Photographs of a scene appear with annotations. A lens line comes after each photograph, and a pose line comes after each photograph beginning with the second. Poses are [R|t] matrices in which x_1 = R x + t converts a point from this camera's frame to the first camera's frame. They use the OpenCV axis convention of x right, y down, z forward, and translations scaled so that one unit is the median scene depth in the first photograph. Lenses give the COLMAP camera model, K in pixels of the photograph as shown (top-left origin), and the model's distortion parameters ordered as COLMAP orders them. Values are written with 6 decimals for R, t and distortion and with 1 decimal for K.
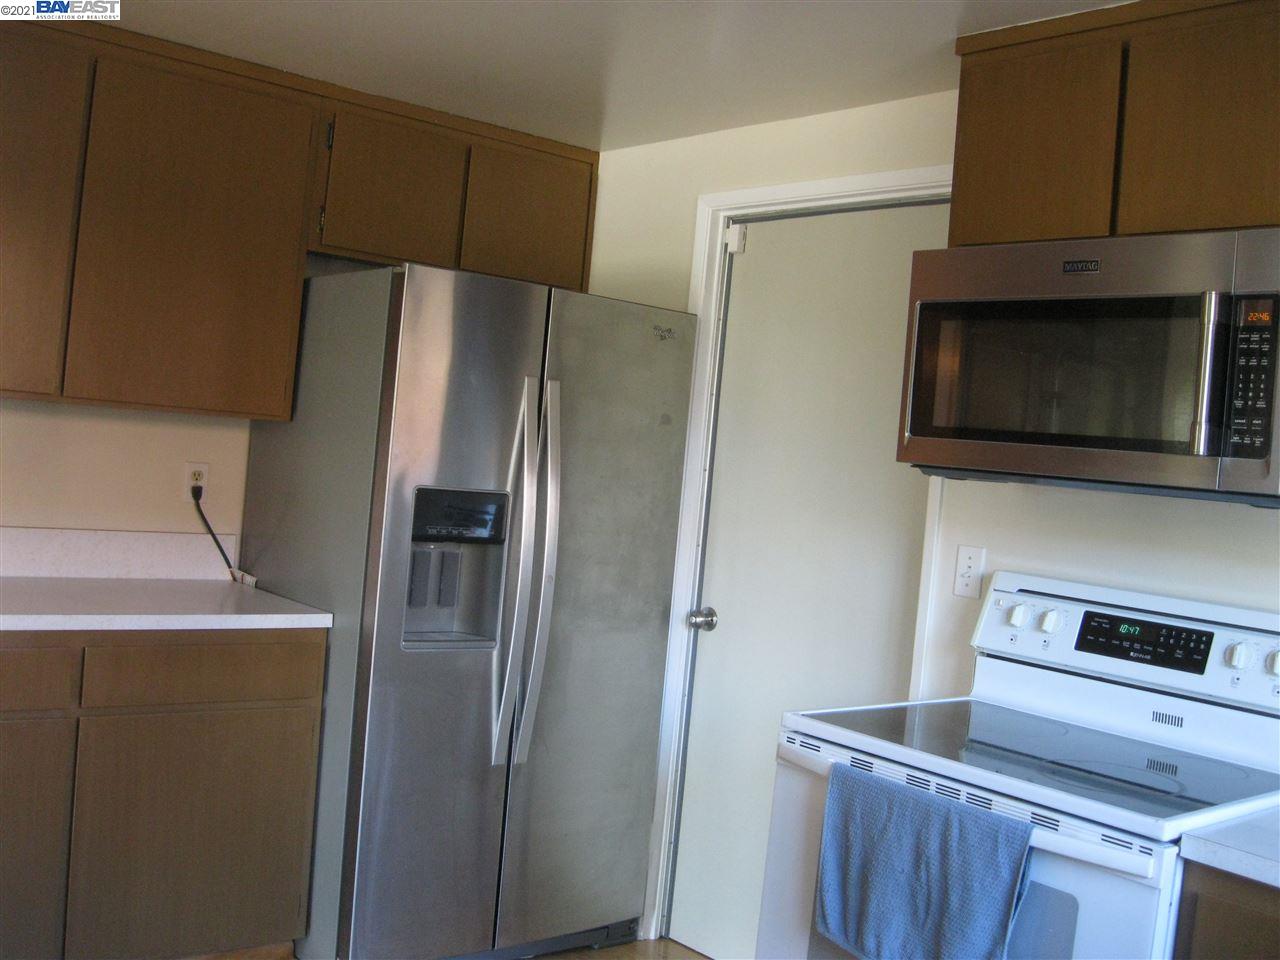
lens RADIAL K [[1321.1, 0, 640.0], [0, 1321.1, 480.0], [0, 0, 1]] dist [-0.108789, 0.020915]
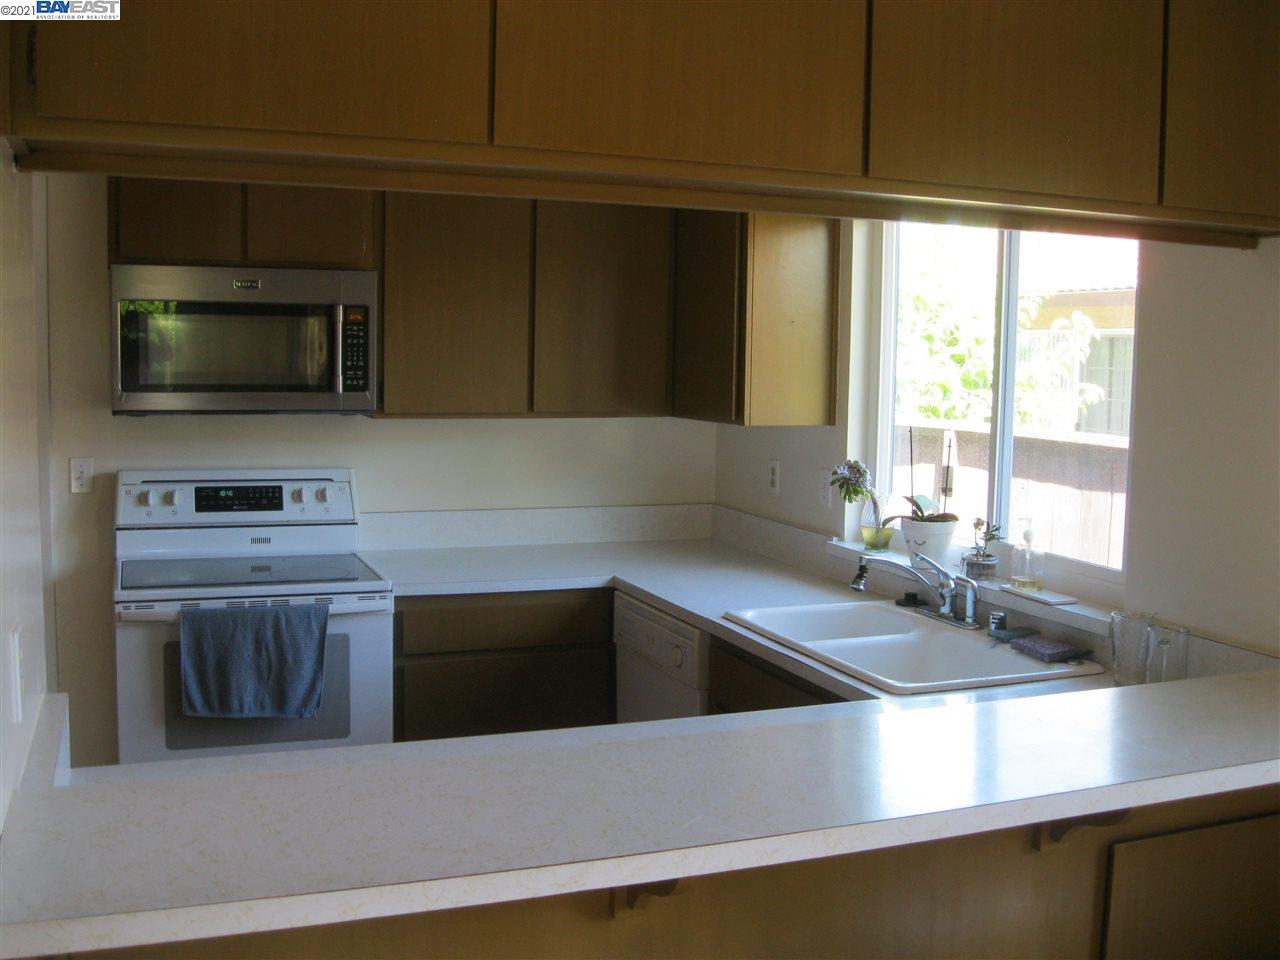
lens RADIAL K [[1321.1, 0, 640.0], [0, 1321.1, 480.0], [0, 0, 1]] dist [-0.108789, 0.020915]
pose [[0.311744, -0.178885, 0.933175, -1.133681], [0.031253, 0.983517, 0.178095, -0.203191], [-0.949652, -0.026355, 0.312197, -0.009777]]
